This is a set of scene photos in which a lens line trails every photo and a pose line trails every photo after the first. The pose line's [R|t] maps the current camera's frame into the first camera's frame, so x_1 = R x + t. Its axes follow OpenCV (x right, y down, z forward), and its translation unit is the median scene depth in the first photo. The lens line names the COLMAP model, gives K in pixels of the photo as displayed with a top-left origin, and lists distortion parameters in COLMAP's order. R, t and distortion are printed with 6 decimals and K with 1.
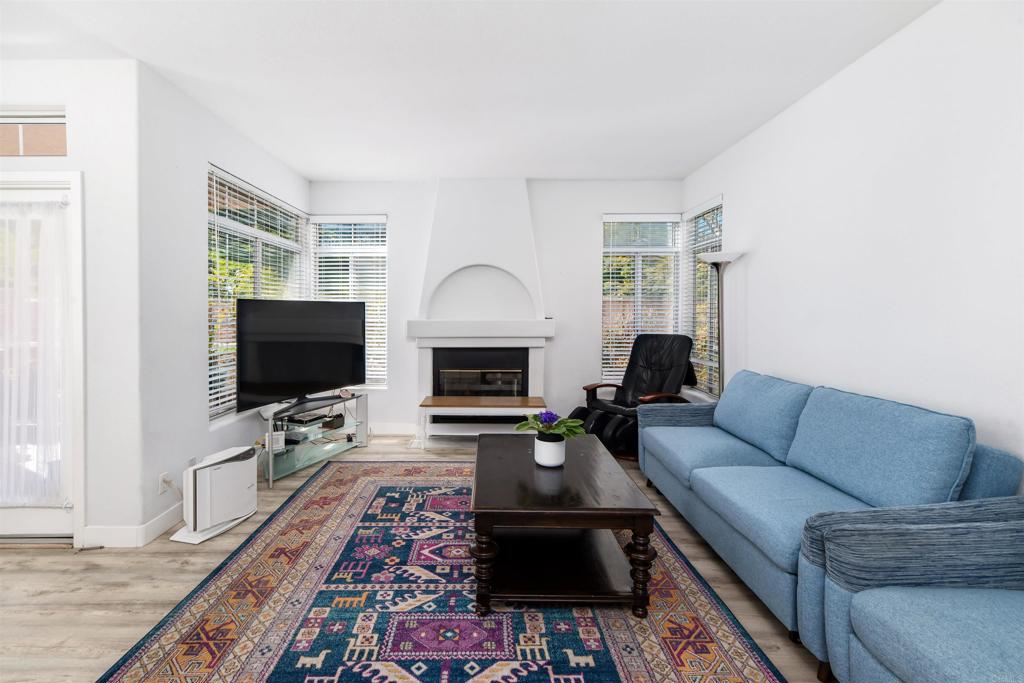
lens RADIAL K [[457.2, 0, 488.9], [0, 457.2, 318.2], [0, 0, 1]] dist [0.001578, -0.000032]
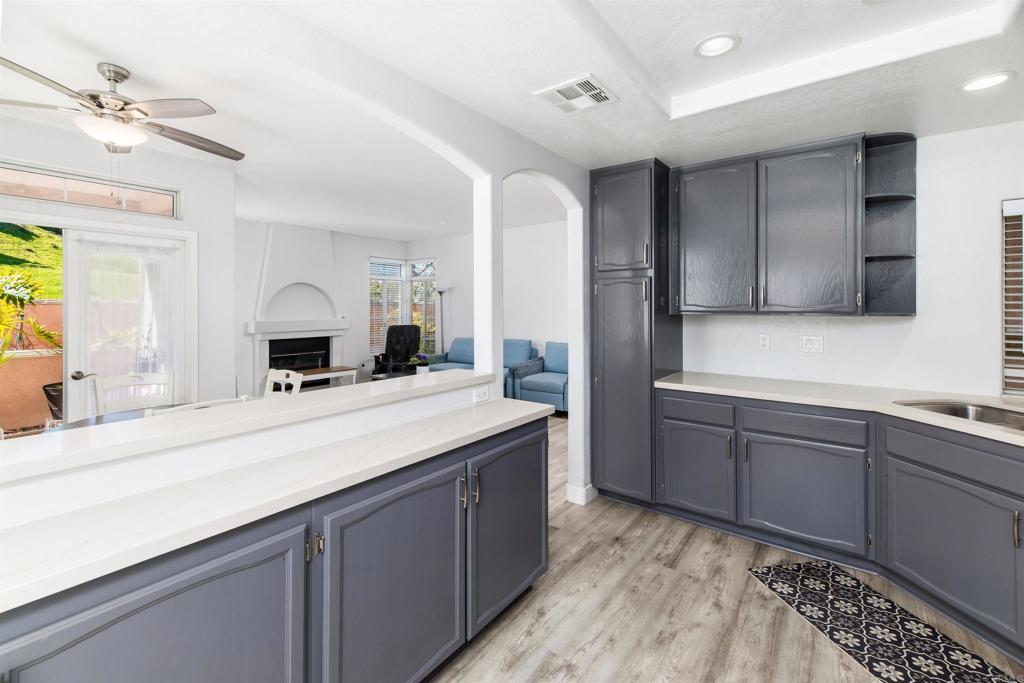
lens RADIAL K [[450.5, 0, 513.9], [0, 450.5, 305.8], [0, 0, 1]] dist [0.001874, 0.000354]
pose [[0.594829, 0.003909, 0.803843, -1.508564], [0.012948, 0.999812, -0.014443, -0.020193], [-0.803748, 0.018999, 0.594666, -0.842492]]
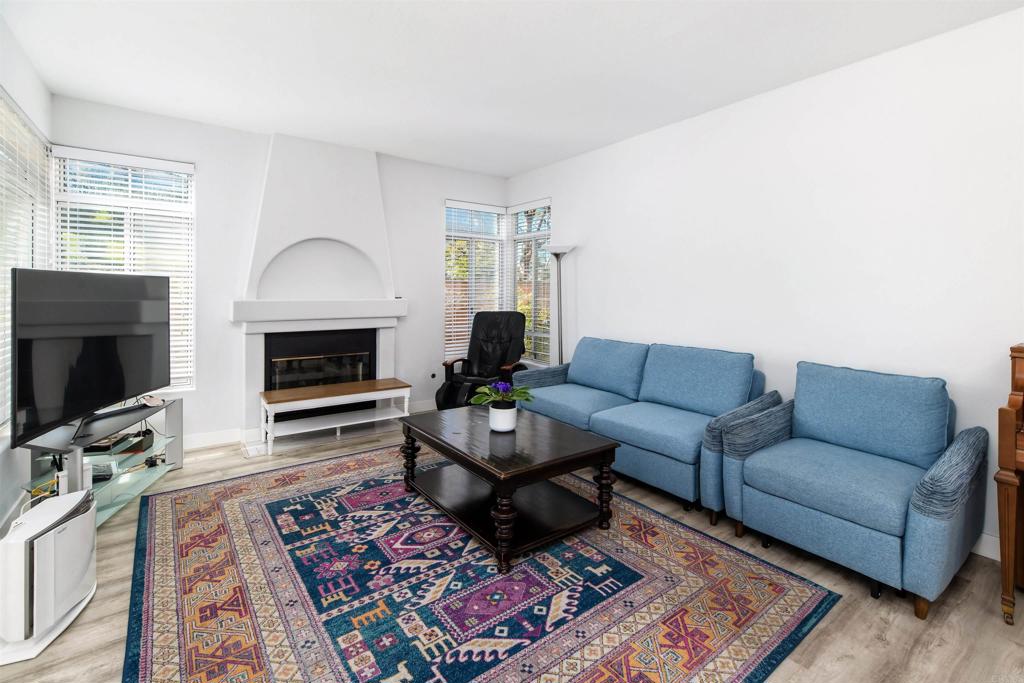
lens RADIAL K [[462.5, 0, 524.2], [0, 462.5, 293.9], [0, 0, 1]] dist [0.000970, -0.000100]
pose [[0.791456, 0.002629, 0.611221, -0.499560], [0.001899, 0.999975, -0.006761, -0.001146], [-0.611224, 0.006511, 0.791431, 0.080267]]
